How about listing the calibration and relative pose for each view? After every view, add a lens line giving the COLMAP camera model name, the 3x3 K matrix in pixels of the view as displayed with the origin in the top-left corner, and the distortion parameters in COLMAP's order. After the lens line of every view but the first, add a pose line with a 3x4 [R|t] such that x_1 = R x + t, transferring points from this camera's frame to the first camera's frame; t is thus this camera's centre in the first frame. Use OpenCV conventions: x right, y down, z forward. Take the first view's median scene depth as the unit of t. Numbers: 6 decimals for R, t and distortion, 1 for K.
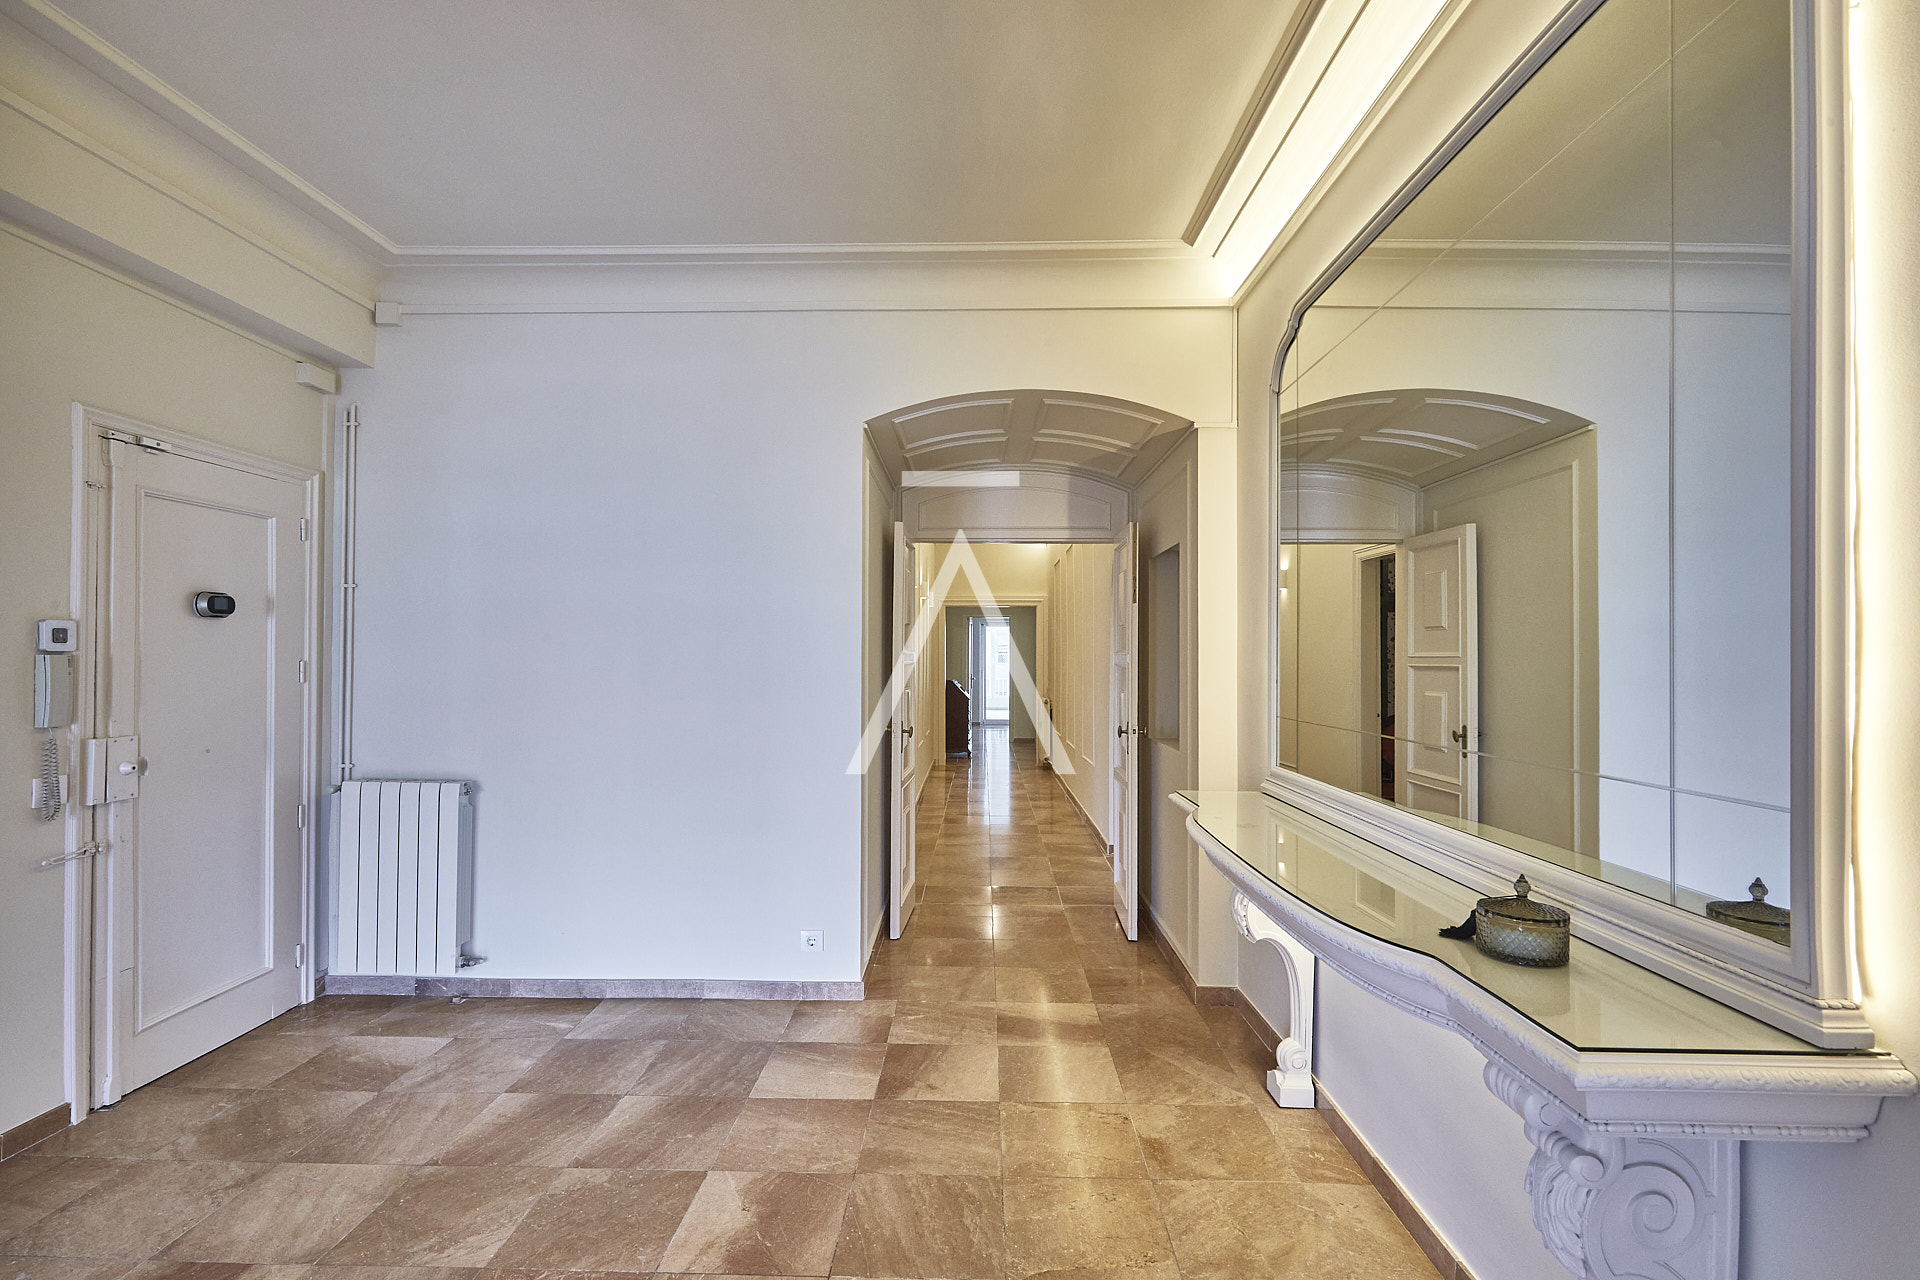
lens RADIAL K [[897.6, 0, 952.5], [0, 897.6, 640.9], [0, 0, 1]] dist [0.001575, 0.000241]
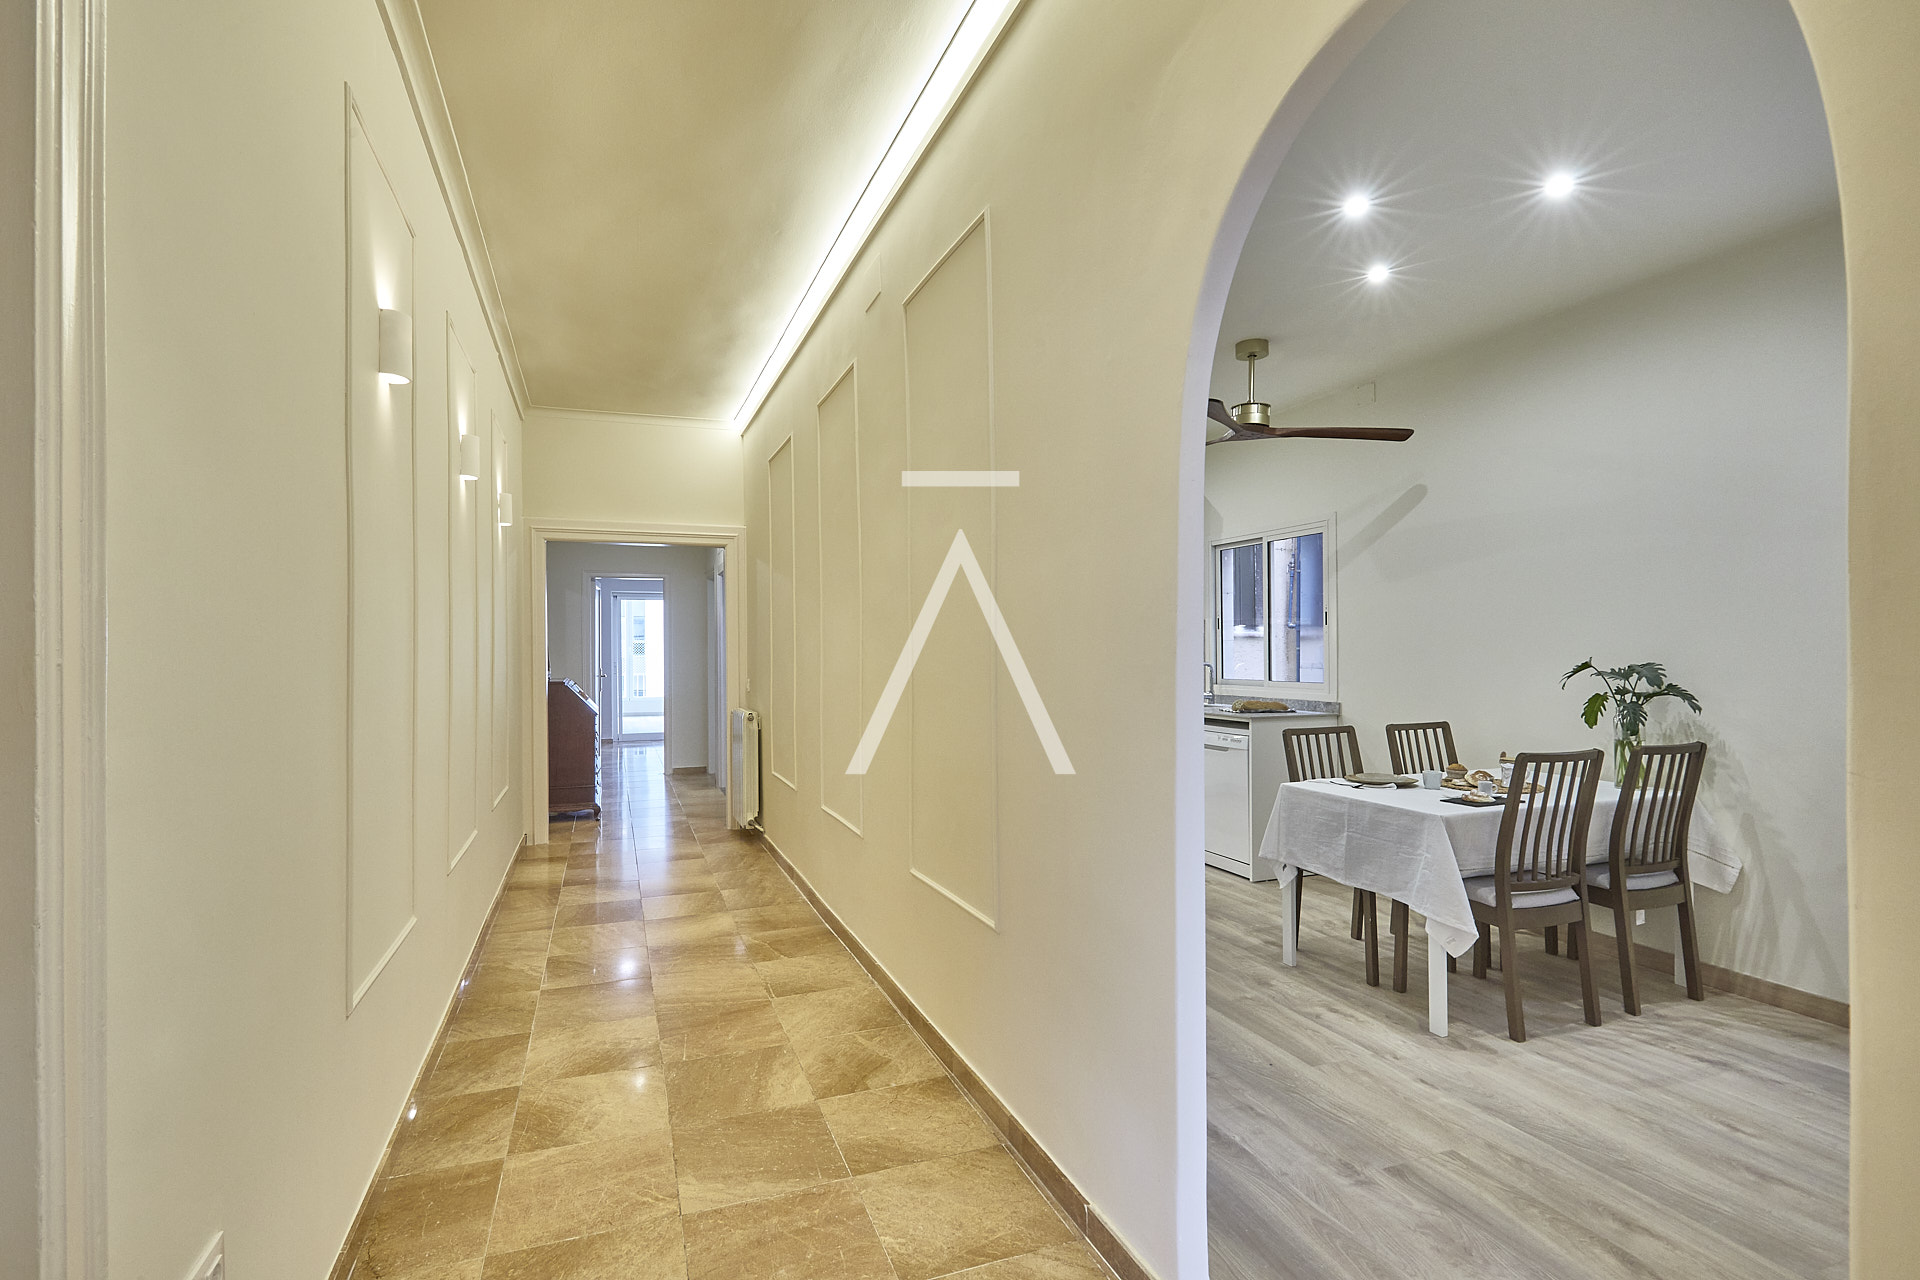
lens RADIAL K [[897.6, 0, 952.5], [0, 897.6, 640.9], [0, 0, 1]] dist [0.001575, 0.000241]
pose [[0.922427, -0.004579, 0.386144, 0.007451], [-0.001334, 0.999886, 0.015045, 0.010978], [-0.386169, -0.014393, 0.922316, 0.388245]]
